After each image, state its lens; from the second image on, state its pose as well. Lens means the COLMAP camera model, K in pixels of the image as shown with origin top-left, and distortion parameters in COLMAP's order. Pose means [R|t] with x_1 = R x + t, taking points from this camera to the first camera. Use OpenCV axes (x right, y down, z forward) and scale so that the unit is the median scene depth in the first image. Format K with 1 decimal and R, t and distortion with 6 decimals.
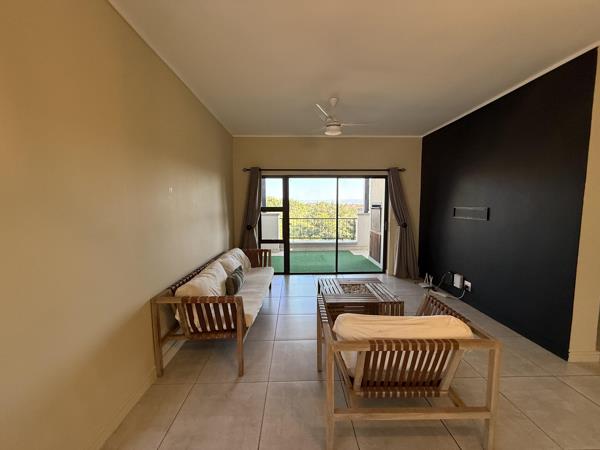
lens RADIAL K [[239.1, 0, 300.0], [0, 239.1, 225.0], [0, 0, 1]] dist [-0.001235, -0.000162]
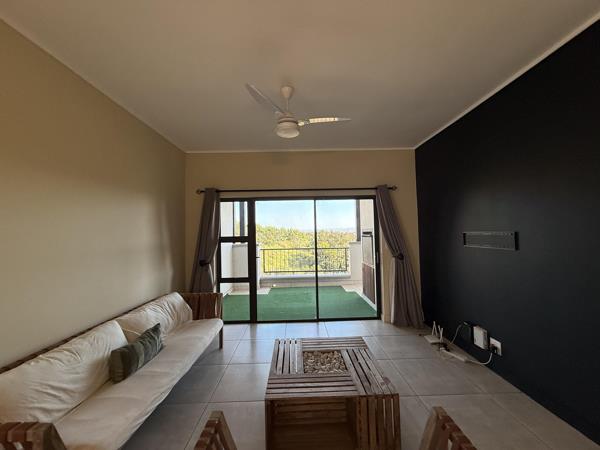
lens RADIAL K [[239.1, 0, 300.0], [0, 239.1, 225.0], [0, 0, 1]] dist [-0.001235, -0.000162]
pose [[0.999791, -0.019353, -0.006646, 0.114901], [0.018405, 0.992446, -0.121297, -0.012994], [0.008944, 0.121149, 0.992594, 0.206726]]
